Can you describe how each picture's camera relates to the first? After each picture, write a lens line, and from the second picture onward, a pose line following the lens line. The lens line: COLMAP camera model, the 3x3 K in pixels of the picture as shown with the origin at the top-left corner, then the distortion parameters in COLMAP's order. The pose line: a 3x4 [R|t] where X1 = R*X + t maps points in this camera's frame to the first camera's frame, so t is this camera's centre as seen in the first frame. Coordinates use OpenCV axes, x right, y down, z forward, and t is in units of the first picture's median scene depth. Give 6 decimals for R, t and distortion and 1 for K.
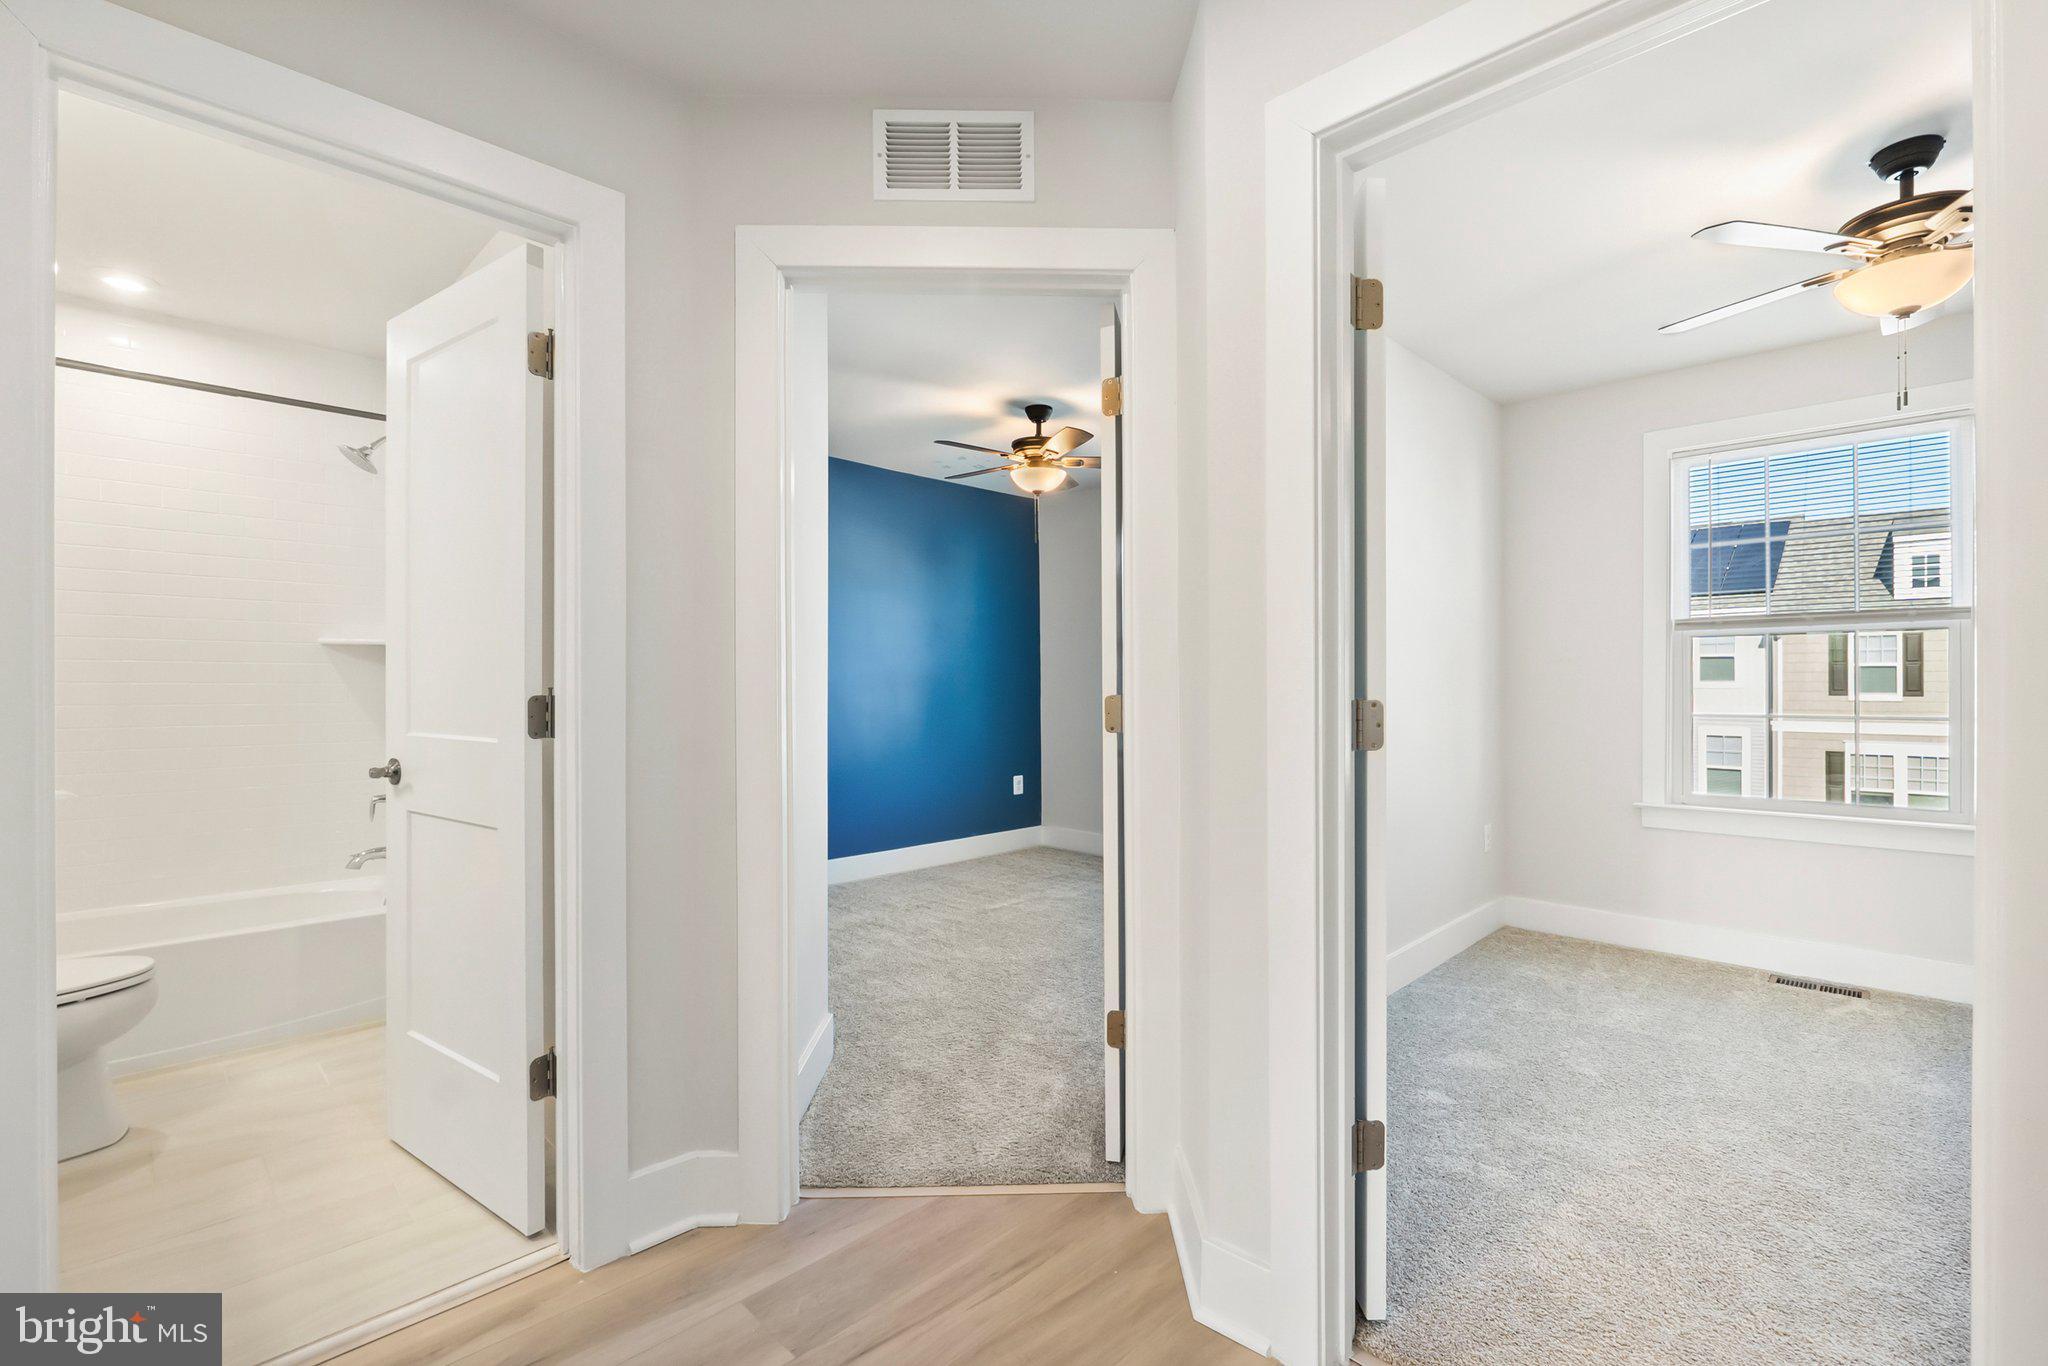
lens RADIAL K [[897.5, 0, 1013.5], [0, 897.5, 686.9], [0, 0, 1]] dist [-0.016402, 0.000230]
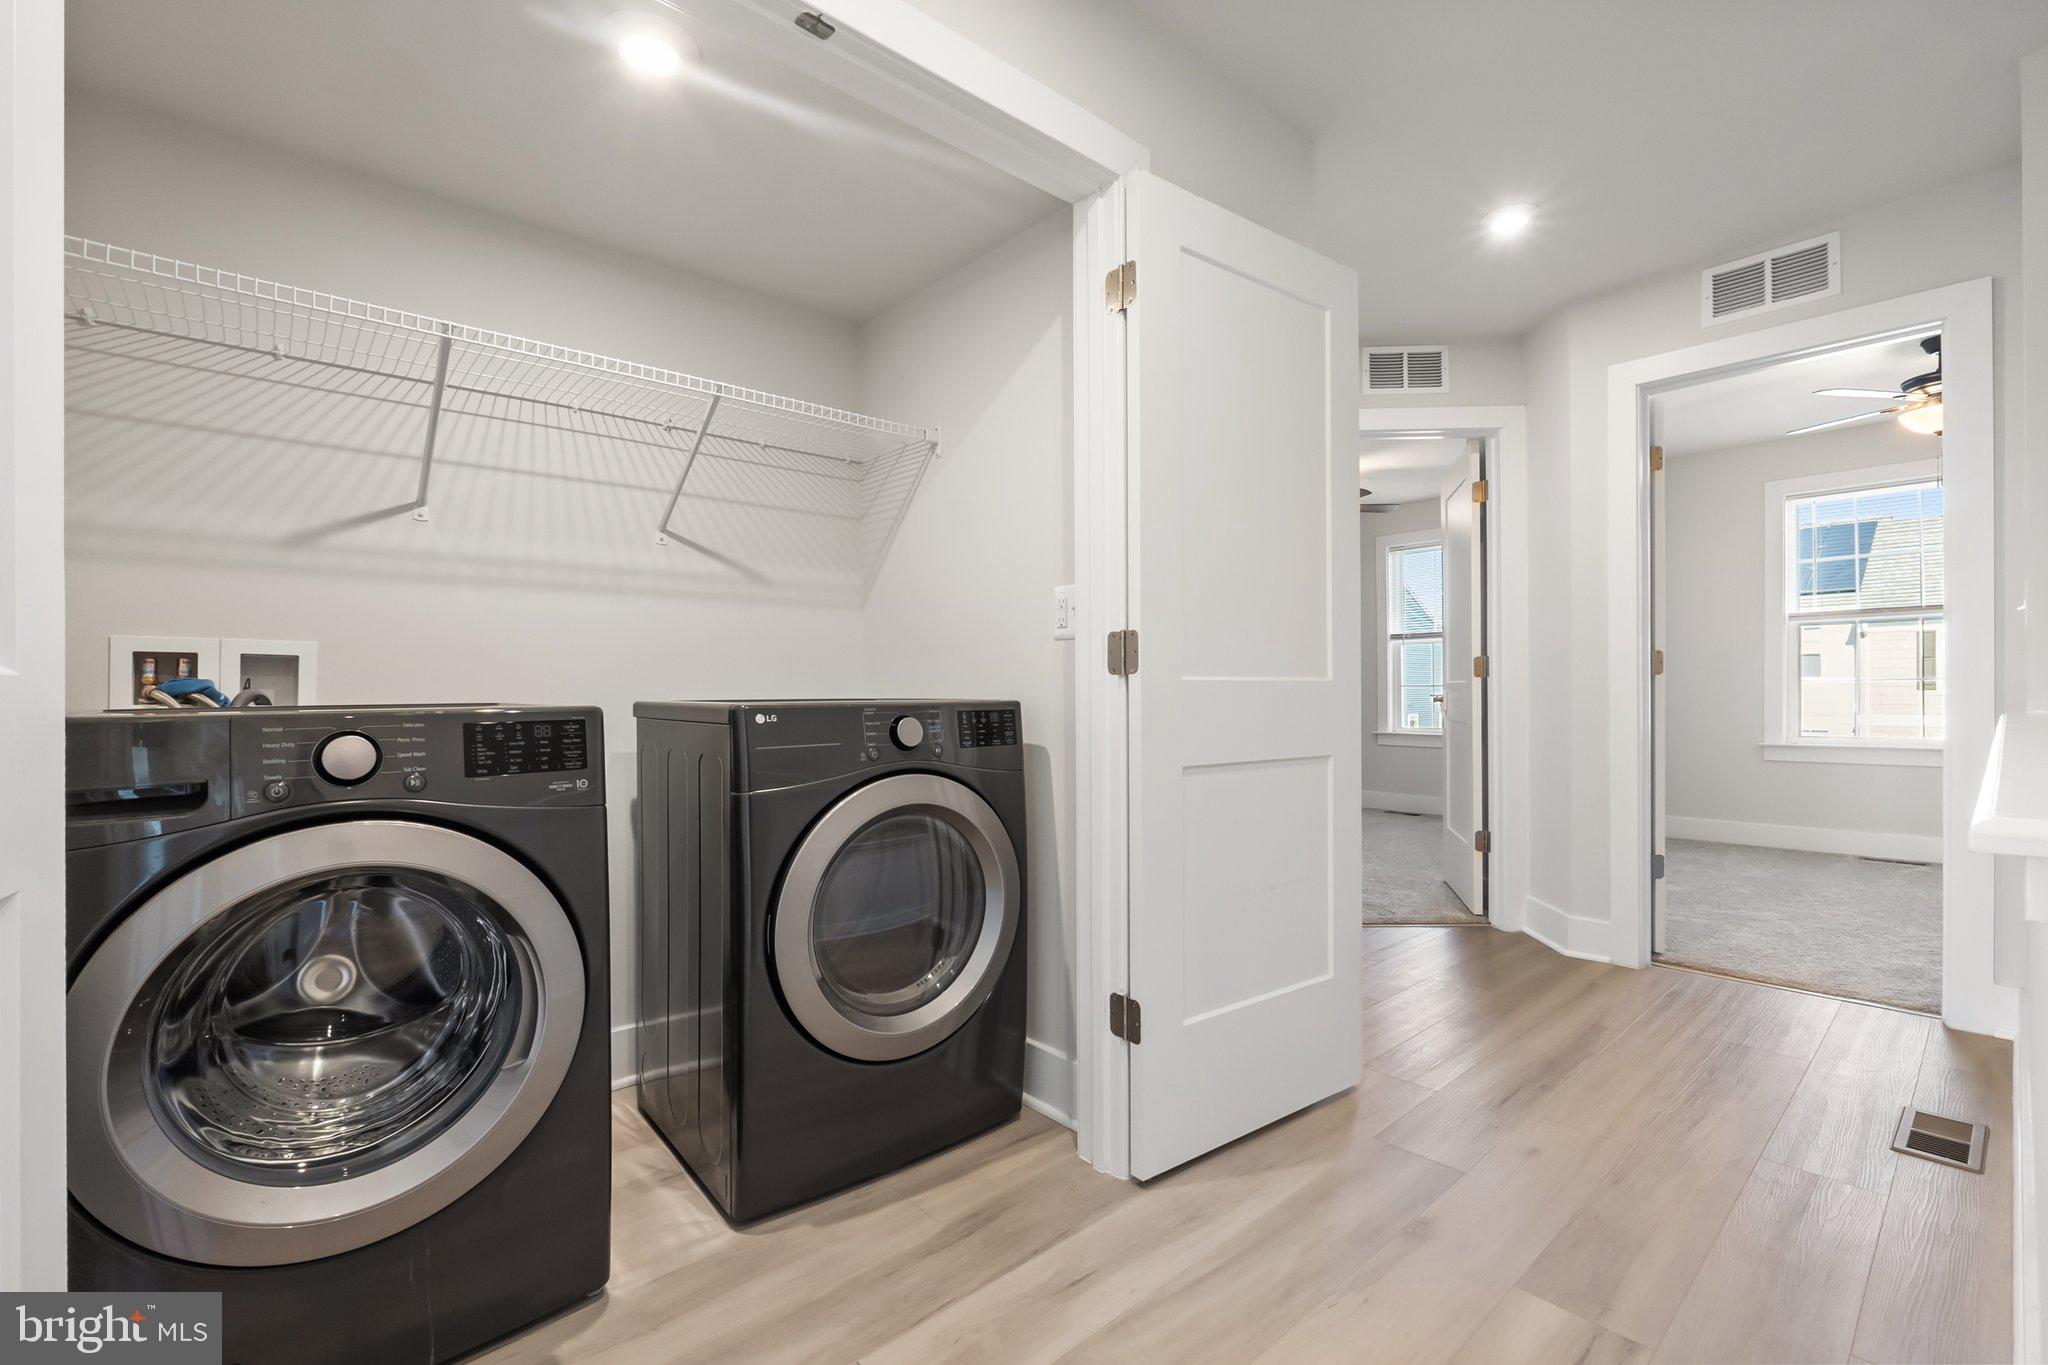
lens RADIAL K [[894.4, 0, 1016.1], [0, 894.4, 689.7], [0, 0, 1]] dist [-0.002379, -0.000463]
pose [[0.998792, -0.004763, -0.048906, -0.724923], [0.004652, 0.999986, -0.002368, 0.075013], [0.048917, 0.002138, 0.998801, -0.841723]]
